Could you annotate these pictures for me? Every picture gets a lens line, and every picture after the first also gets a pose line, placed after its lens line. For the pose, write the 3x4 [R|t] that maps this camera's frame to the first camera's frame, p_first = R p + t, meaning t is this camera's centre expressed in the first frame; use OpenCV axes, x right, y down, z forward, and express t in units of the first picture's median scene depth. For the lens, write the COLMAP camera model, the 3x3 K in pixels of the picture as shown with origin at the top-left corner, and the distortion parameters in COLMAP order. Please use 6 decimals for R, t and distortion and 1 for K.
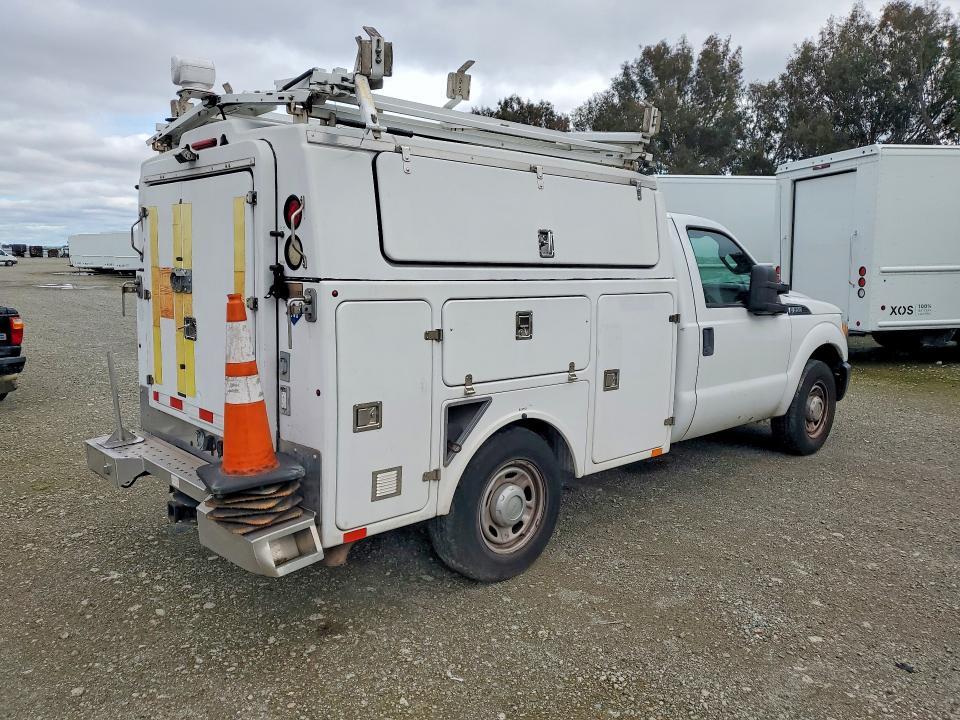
lens RADIAL K [[769.5, 0, 477.4], [0, 769.5, 357.1], [0, 0, 1]] dist [0.030083, 0.001646]
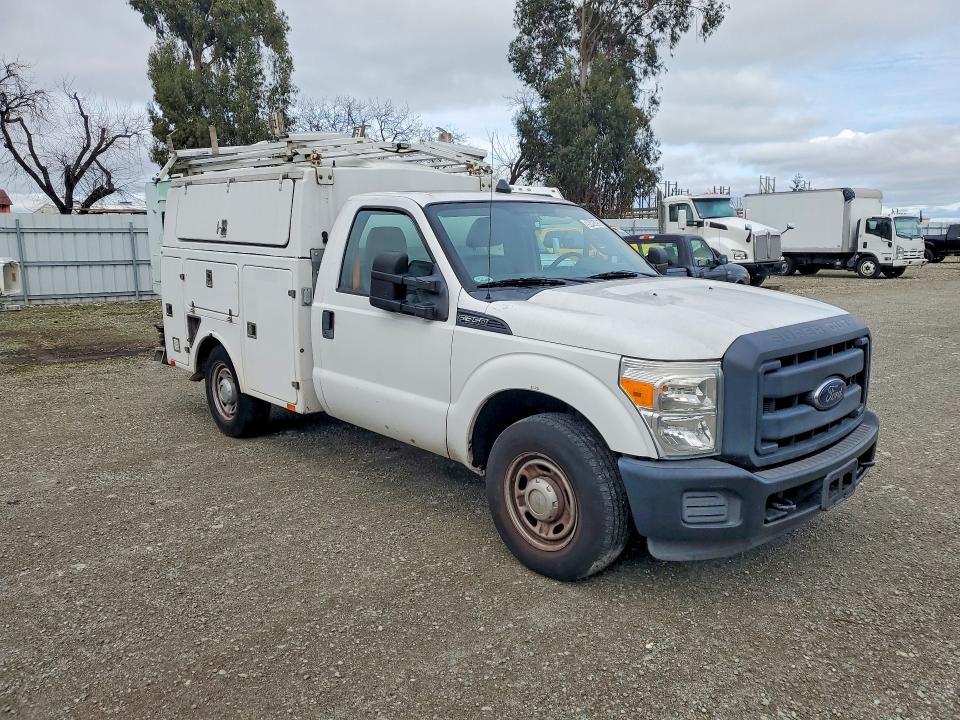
lens RADIAL K [[769.5, 0, 483.5], [0, 769.5, 362.7], [0, 0, 1]] dist [0.030083, 0.001646]
pose [[-0.024336, 0.161912, -0.986505, 1.304057], [-0.133640, 0.977414, 0.163716, -0.163932], [0.990731, 0.135821, -0.002148, 1.227500]]
